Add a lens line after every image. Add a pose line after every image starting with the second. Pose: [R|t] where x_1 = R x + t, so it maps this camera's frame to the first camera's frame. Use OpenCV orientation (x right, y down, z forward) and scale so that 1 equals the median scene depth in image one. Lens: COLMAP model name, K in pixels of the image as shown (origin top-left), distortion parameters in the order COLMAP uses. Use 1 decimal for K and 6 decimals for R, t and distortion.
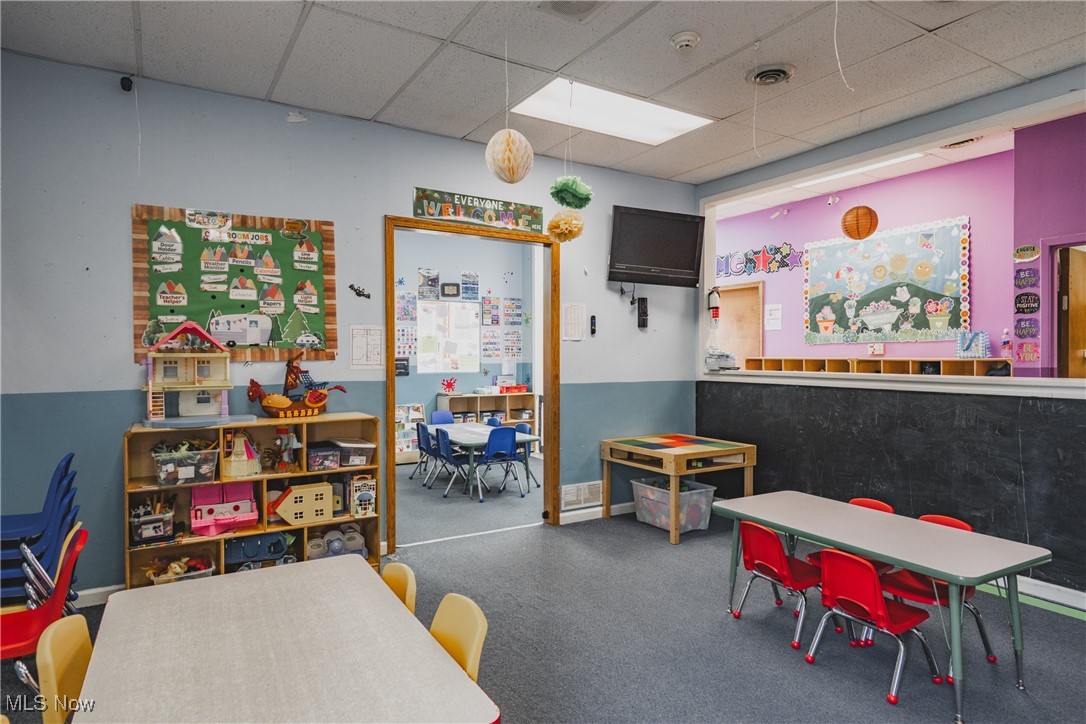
lens RADIAL K [[619.7, 0, 542.0], [0, 619.7, 360.1], [0, 0, 1]] dist [-0.002099, 0.002502]
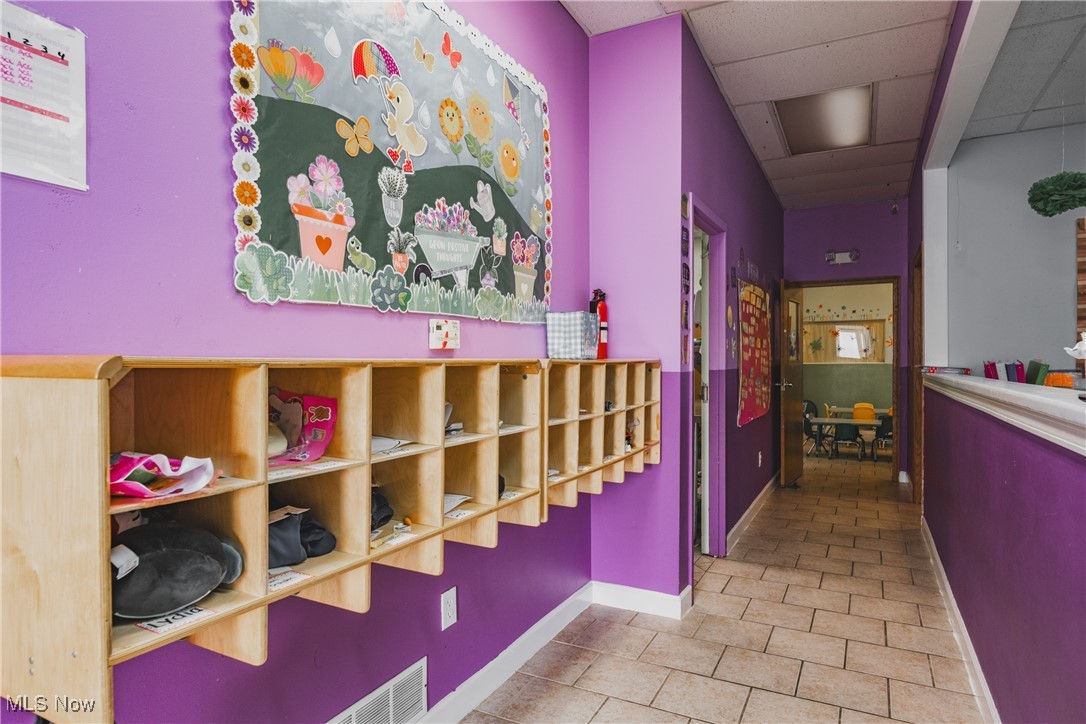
lens RADIAL K [[619.7, 0, 541.9], [0, 619.7, 361.7], [0, 0, 1]] dist [-0.002099, 0.002502]
pose [[-0.509212, 0.000643, 0.860641, 0.206059], [0.009370, 0.999945, 0.004797, -0.003750], [-0.860590, 0.010507, -0.509190, 1.114799]]
